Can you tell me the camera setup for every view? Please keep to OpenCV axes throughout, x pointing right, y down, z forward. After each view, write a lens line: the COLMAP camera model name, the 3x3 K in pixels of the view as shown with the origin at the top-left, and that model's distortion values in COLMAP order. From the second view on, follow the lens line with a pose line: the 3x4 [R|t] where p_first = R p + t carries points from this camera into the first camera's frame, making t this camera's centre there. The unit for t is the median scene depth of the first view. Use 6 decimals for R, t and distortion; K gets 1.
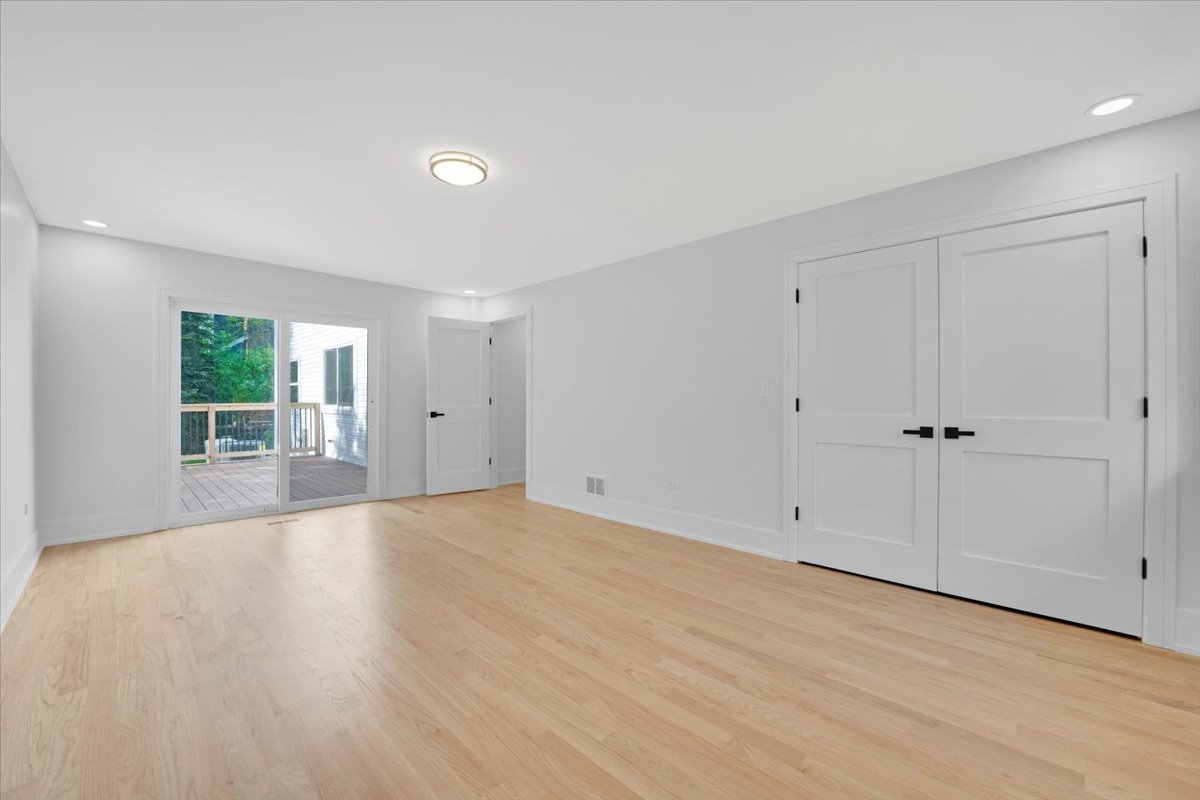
lens RADIAL K [[503.2, 0, 593.7], [0, 503.2, 400.5], [0, 0, 1]] dist [-0.023036, 0.000241]
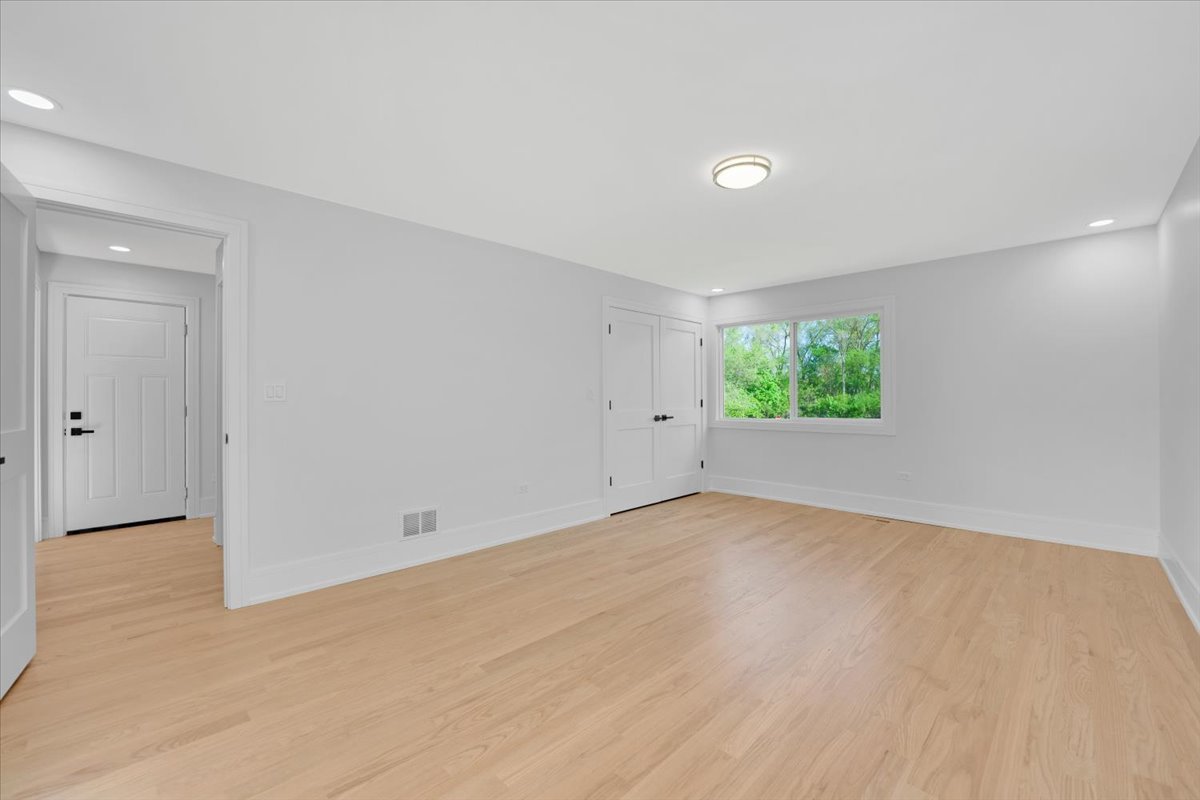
lens RADIAL K [[503.2, 0, 599.6], [0, 503.2, 400.9], [0, 0, 1]] dist [-0.023036, 0.000241]
pose [[-0.033318, -0.002658, 0.999441, -1.036004], [0.009625, 0.999949, 0.002980, -0.007576], [-0.999398, 0.009719, -0.033291, 1.094030]]
